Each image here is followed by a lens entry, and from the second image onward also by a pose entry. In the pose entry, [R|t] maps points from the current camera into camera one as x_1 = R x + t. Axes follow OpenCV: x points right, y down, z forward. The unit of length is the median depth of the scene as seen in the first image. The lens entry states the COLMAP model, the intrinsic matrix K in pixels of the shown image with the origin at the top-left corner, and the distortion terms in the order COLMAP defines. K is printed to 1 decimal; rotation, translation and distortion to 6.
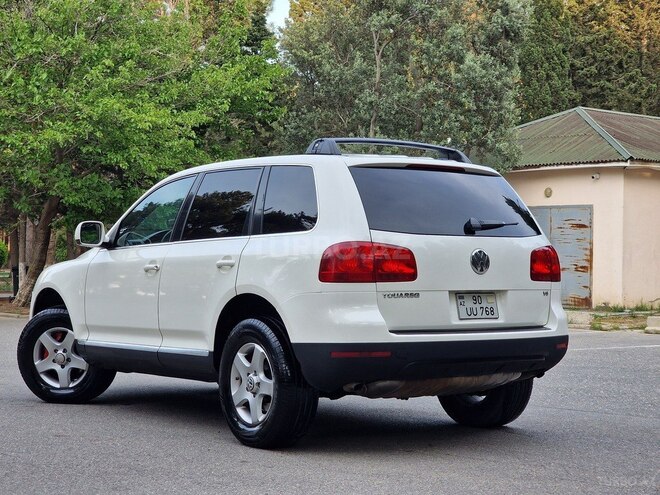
lens RADIAL K [[1274.2, 0, 330.0], [0, 1274.2, 247.5], [0, 0, 1]] dist [-0.235088, 2.797619]
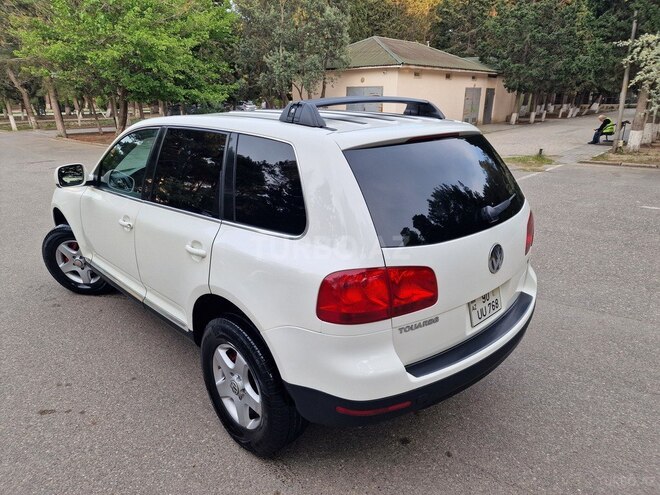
lens RADIAL K [[452.7, 0, 328.6], [0, 452.7, 255.3], [0, 0, 1]] dist [0.060264, -0.056842]
pose [[0.989674, -0.059476, 0.130415, -0.022653], [0.012523, 0.942249, 0.334680, -0.064566], [-0.142789, -0.329591, 0.933264, 0.494586]]
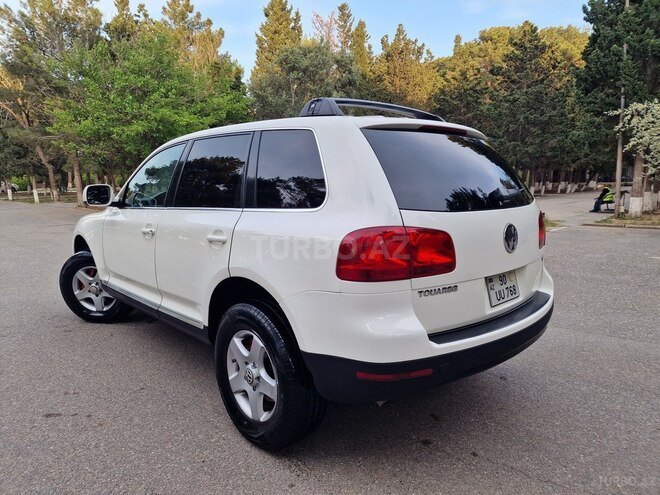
lens RADIAL K [[451.5, 0, 323.5], [0, 451.5, 243.7], [0, 0, 1]] dist [0.068992, -0.066281]
pose [[0.992650, -0.032158, 0.116670, -0.031169], [0.014410, 0.988598, 0.149886, -0.022990], [-0.120160, -0.147103, 0.981795, 0.479406]]
